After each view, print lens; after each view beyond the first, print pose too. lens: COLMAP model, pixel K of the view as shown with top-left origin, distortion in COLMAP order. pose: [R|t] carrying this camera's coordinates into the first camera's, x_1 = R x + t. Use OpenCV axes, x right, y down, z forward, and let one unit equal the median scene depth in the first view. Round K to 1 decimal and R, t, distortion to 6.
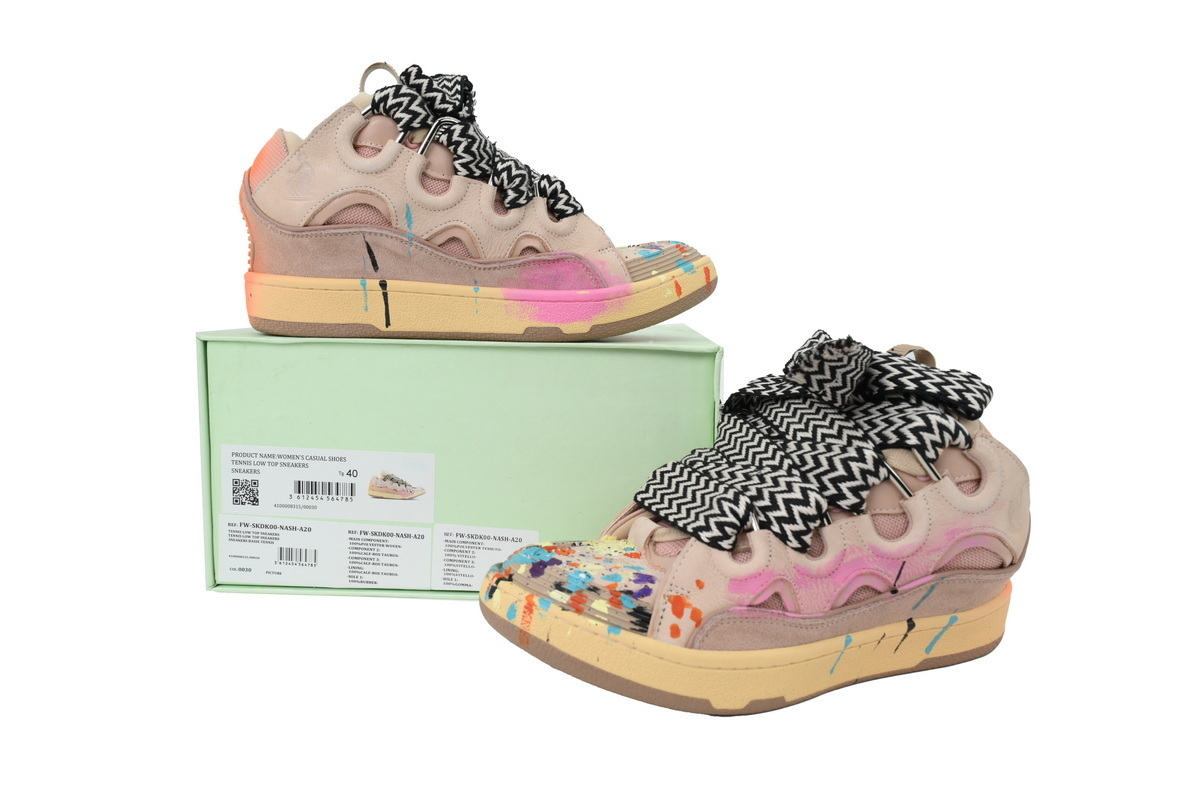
lens RADIAL K [[917.0, 0, 594.6], [0, 917.0, 395.6], [0, 0, 1]] dist [0.000706, -0.006146]
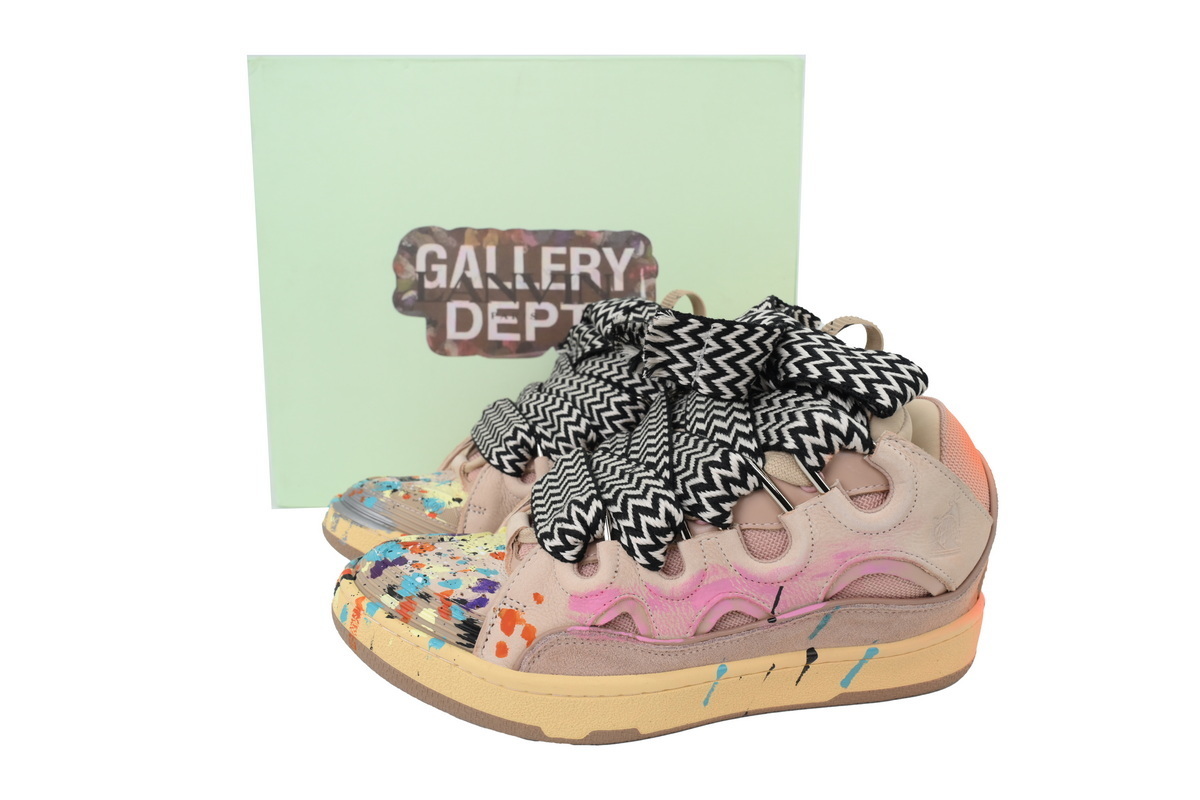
lens RADIAL K [[917.0, 0, 602.0], [0, 917.0, 405.6], [0, 0, 1]] dist [0.000706, -0.006146]
pose [[0.974552, 0.020863, -0.223189, 0.362402], [-0.001576, 0.996273, 0.086245, -0.055178], [0.224157, -0.083698, 0.970952, 0.165944]]
